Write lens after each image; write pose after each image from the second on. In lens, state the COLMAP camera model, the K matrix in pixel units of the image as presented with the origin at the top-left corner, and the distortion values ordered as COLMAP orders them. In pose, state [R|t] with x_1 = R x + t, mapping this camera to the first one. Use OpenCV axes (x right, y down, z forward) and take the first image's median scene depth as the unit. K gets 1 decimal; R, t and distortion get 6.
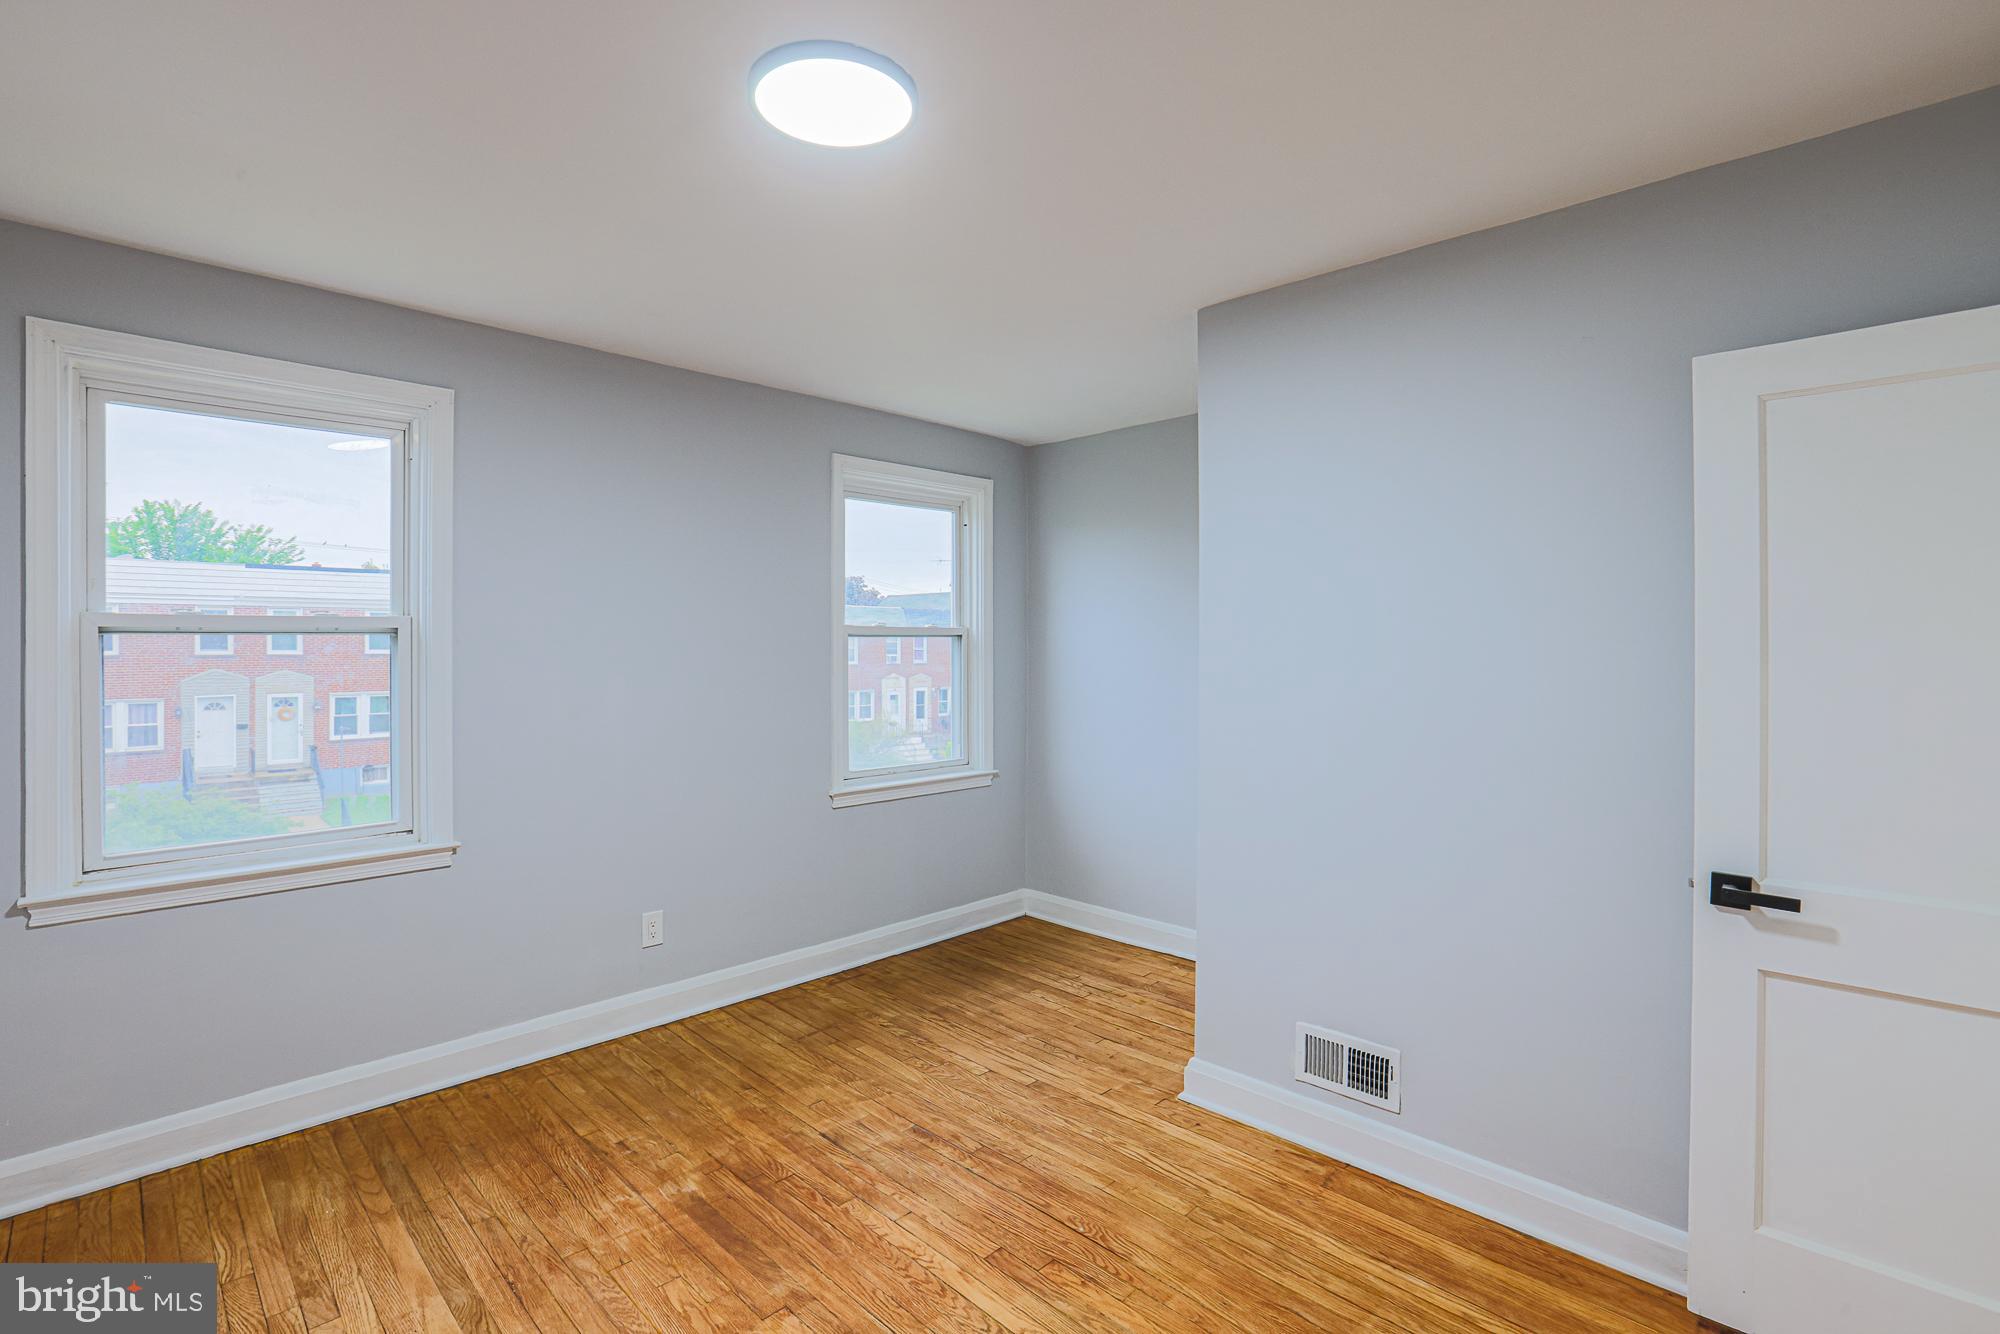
lens RADIAL K [[924.6, 0, 999.1], [0, 924.6, 634.4], [0, 0, 1]] dist [-0.052755, 0.016582]
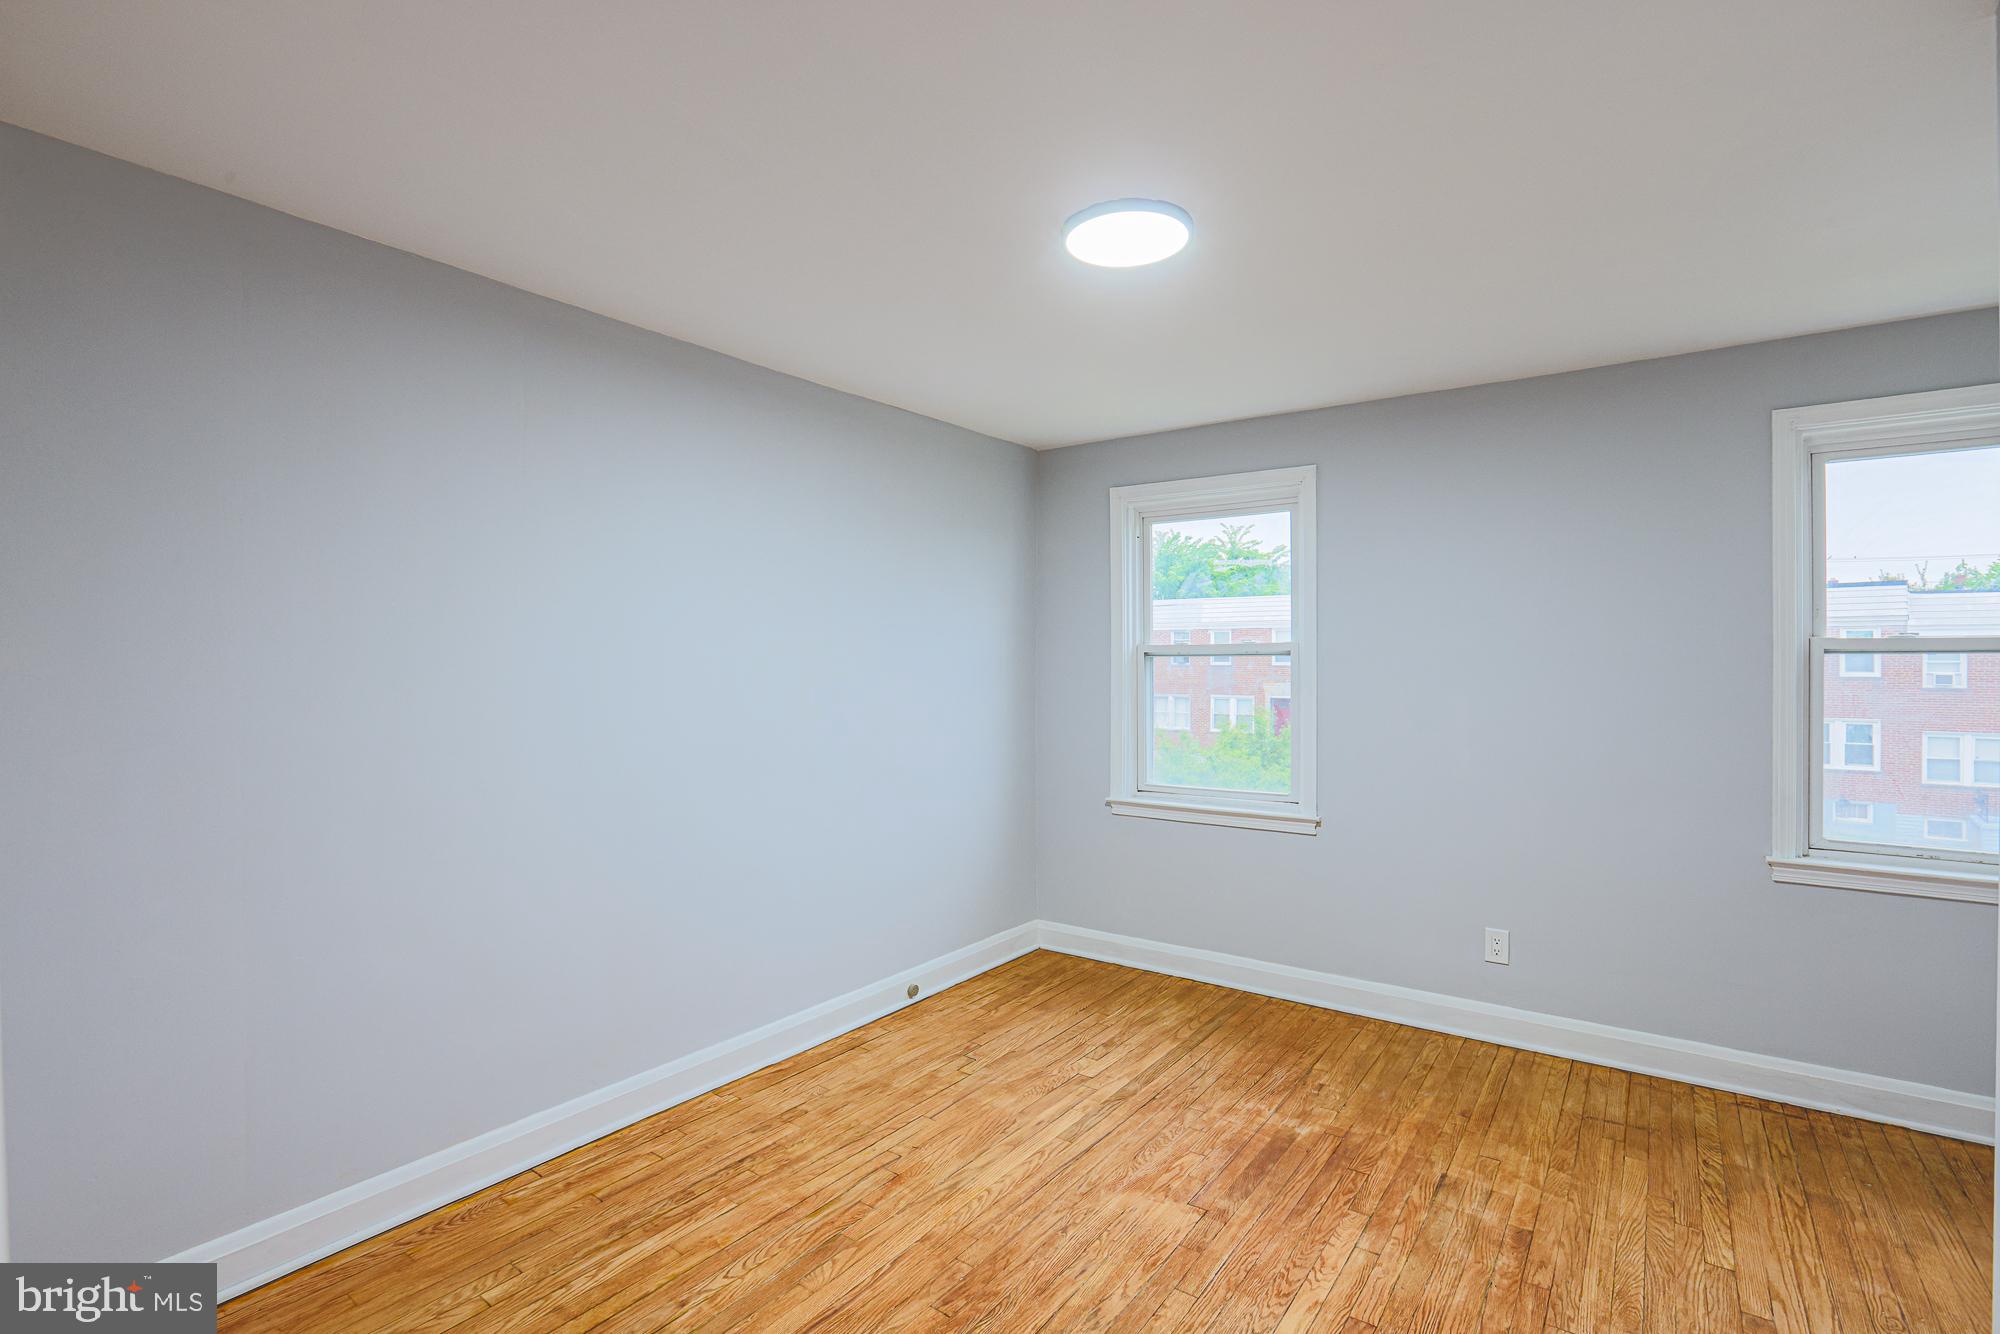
lens RADIAL K [[910.5, 0, 999.7], [0, 910.5, 661.1], [0, 0, 1]] dist [-0.036667, 0.009457]
pose [[0.157816, -0.002427, -0.987466, 0.663899], [0.007736, 0.999969, -0.001221, 0.006865], [0.987438, -0.007446, 0.157830, 0.395608]]
